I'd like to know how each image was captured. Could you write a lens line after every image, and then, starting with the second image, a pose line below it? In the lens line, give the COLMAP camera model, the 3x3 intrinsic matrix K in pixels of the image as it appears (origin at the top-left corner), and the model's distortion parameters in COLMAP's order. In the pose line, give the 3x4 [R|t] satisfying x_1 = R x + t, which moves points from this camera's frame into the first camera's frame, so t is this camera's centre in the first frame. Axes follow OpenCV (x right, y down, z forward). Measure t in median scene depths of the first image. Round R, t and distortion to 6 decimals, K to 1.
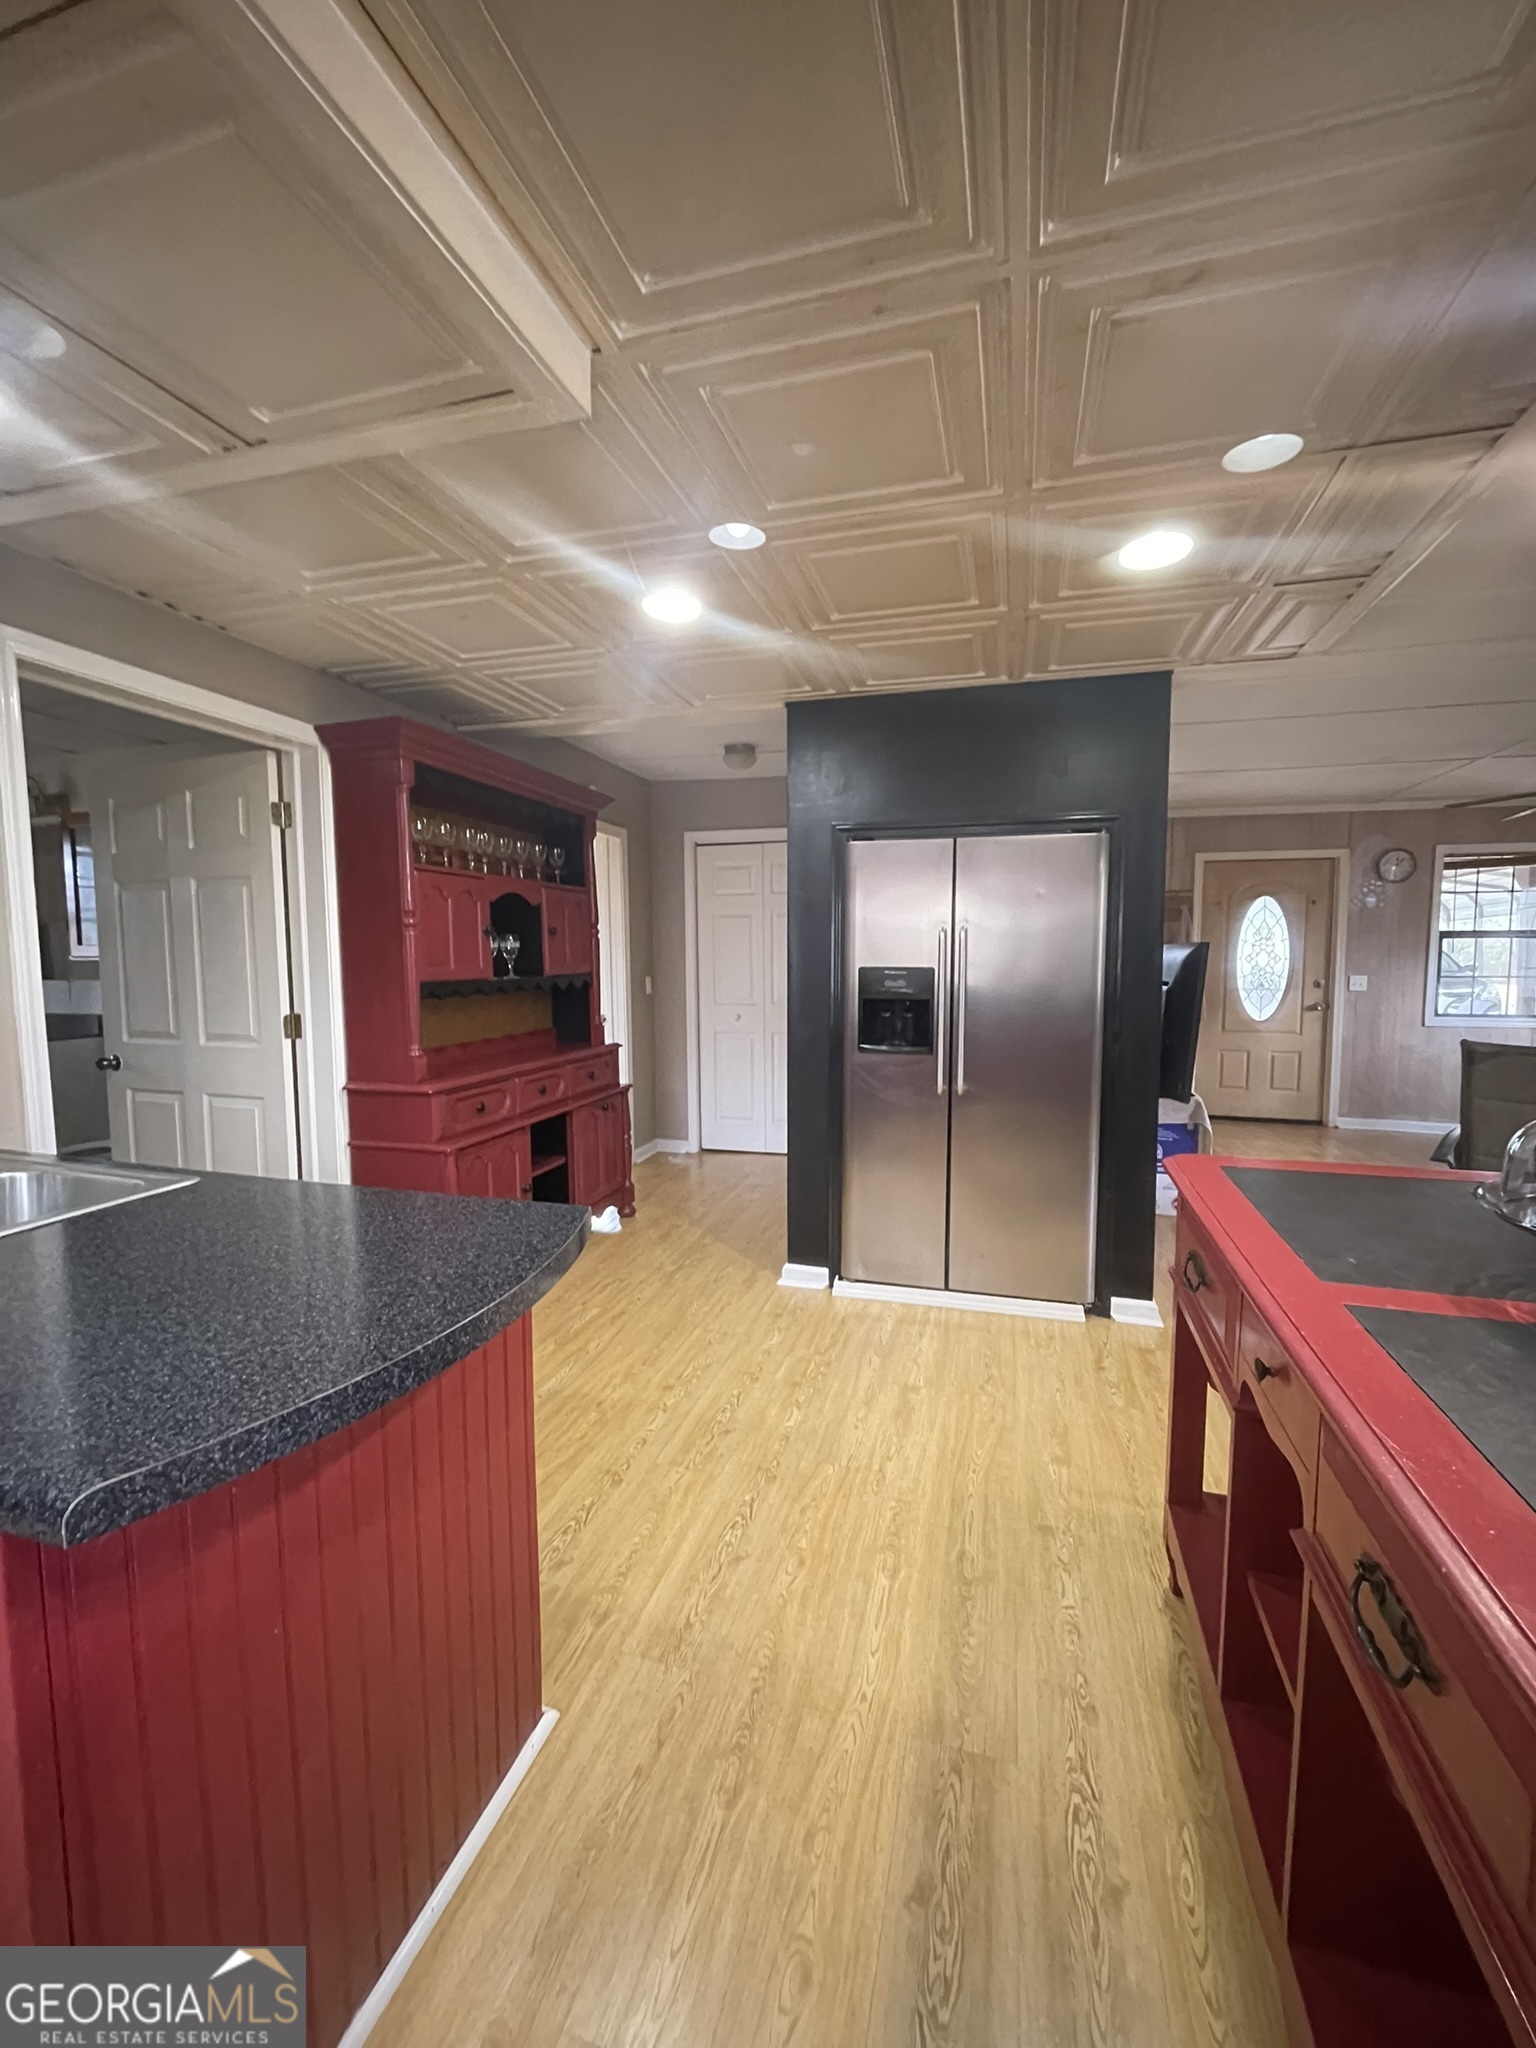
lens RADIAL K [[823.9, 0, 774.7], [0, 823.9, 1022.2], [0, 0, 1]] dist [-0.000811, -0.002044]
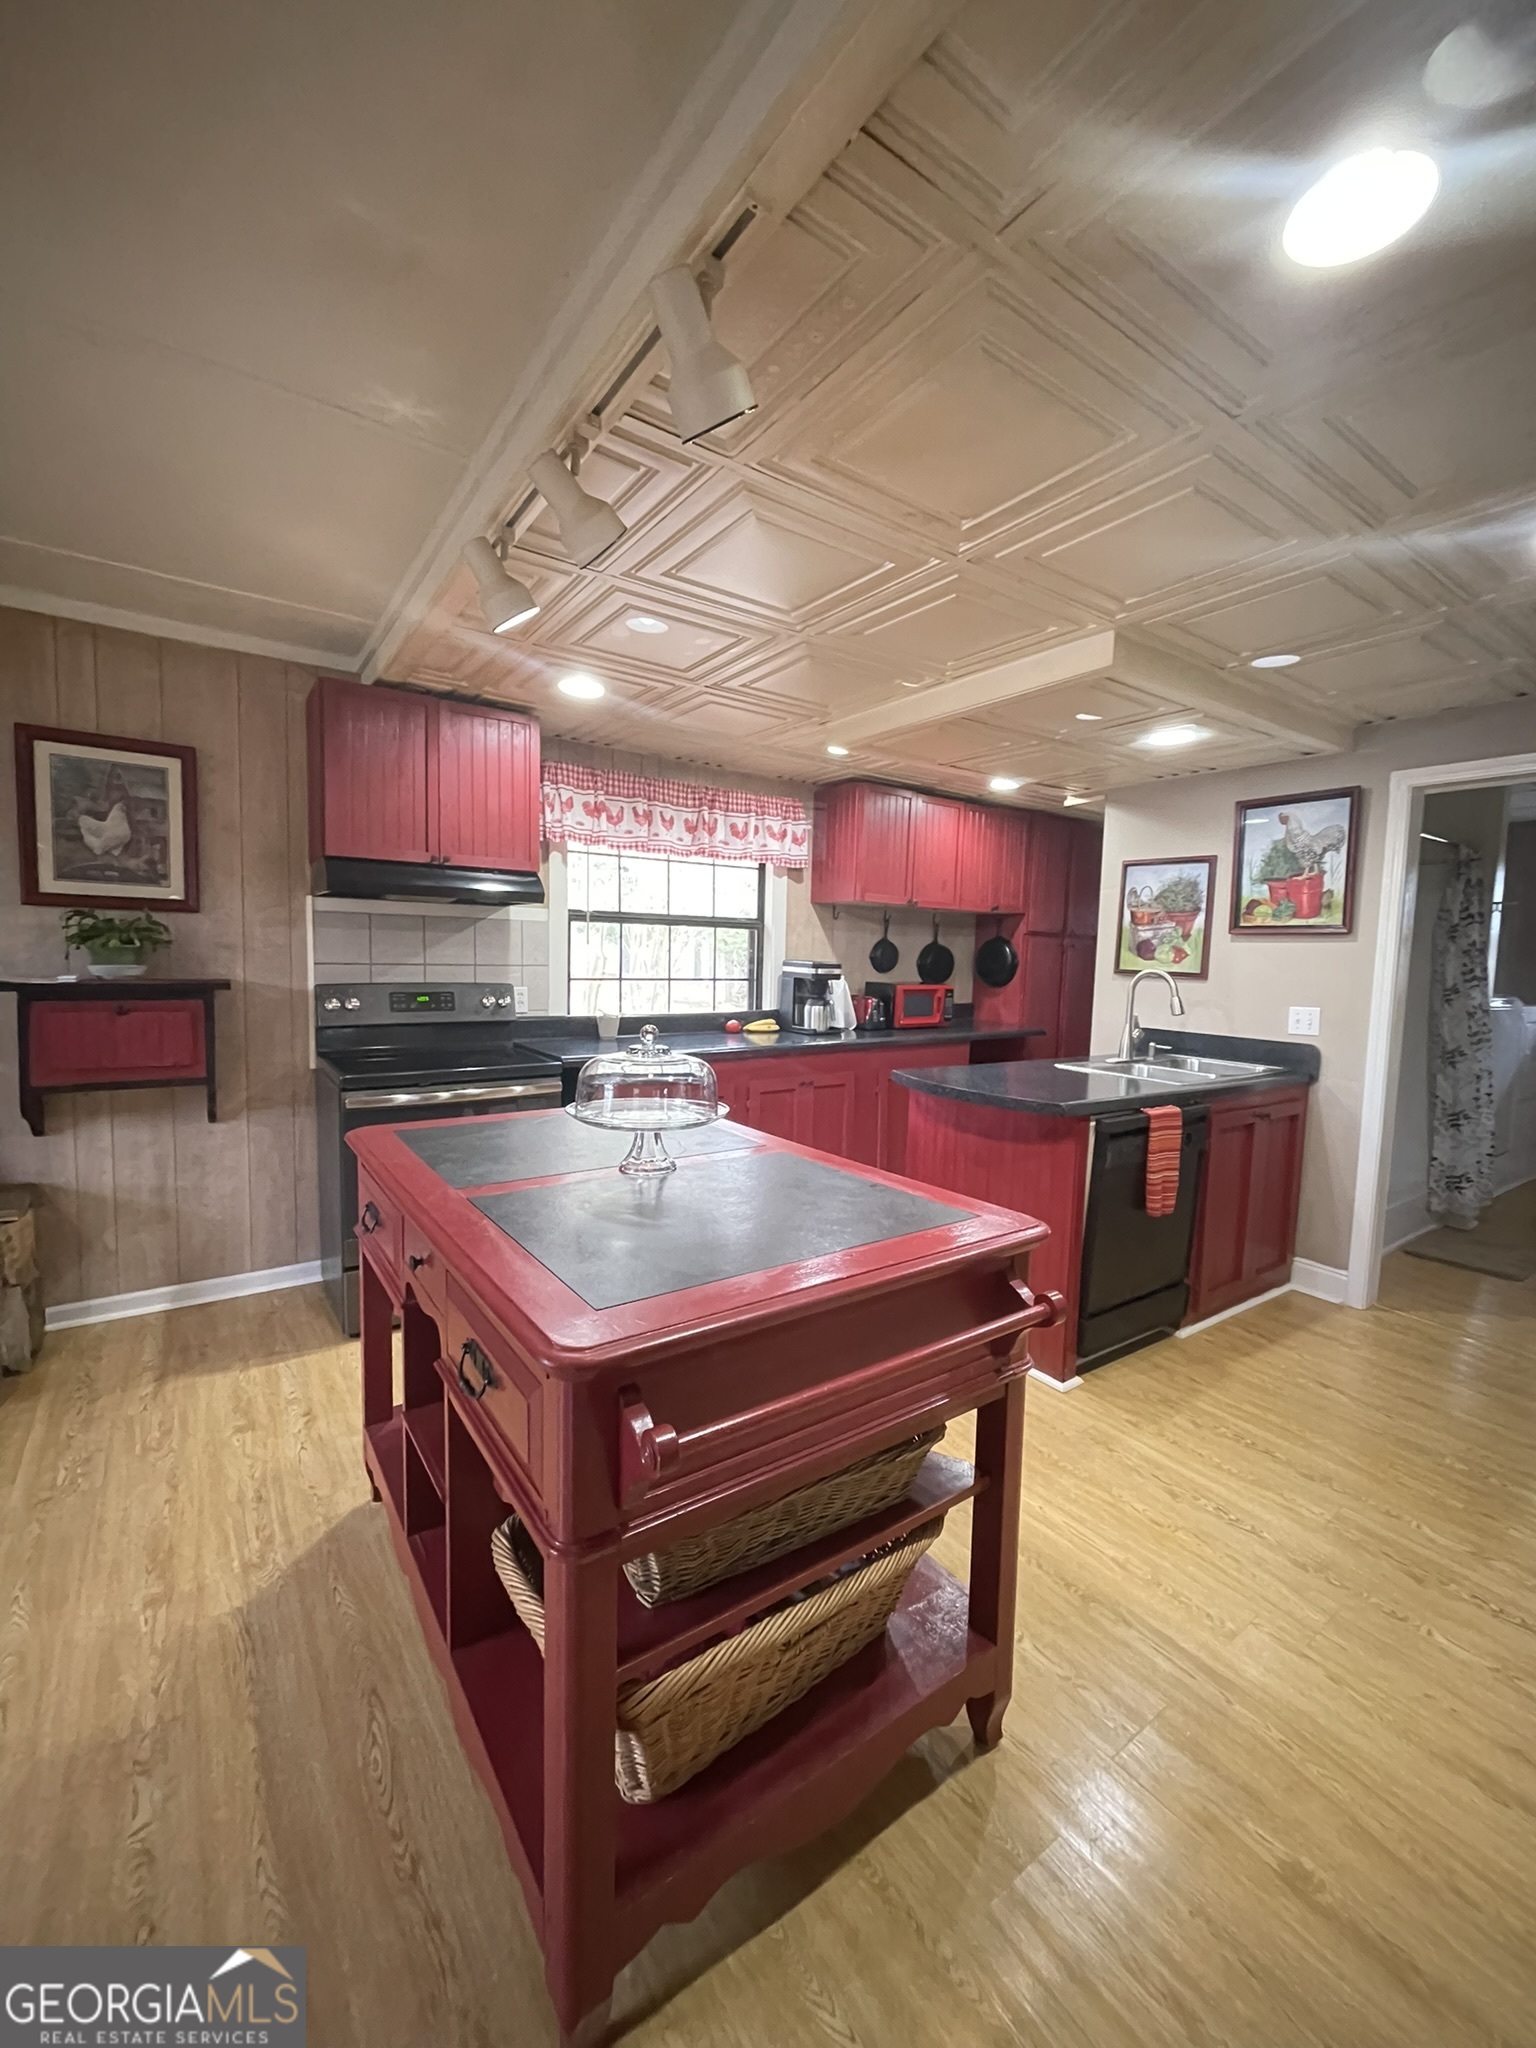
lens RADIAL K [[823.9, 0, 776.6], [0, 823.9, 1019.4], [0, 0, 1]] dist [-0.000811, -0.002044]
pose [[-0.619730, 0.050894, -0.783163, 1.047216], [-0.089402, 0.986821, 0.134874, -0.103995], [0.779706, 0.153602, -0.607013, 1.035385]]
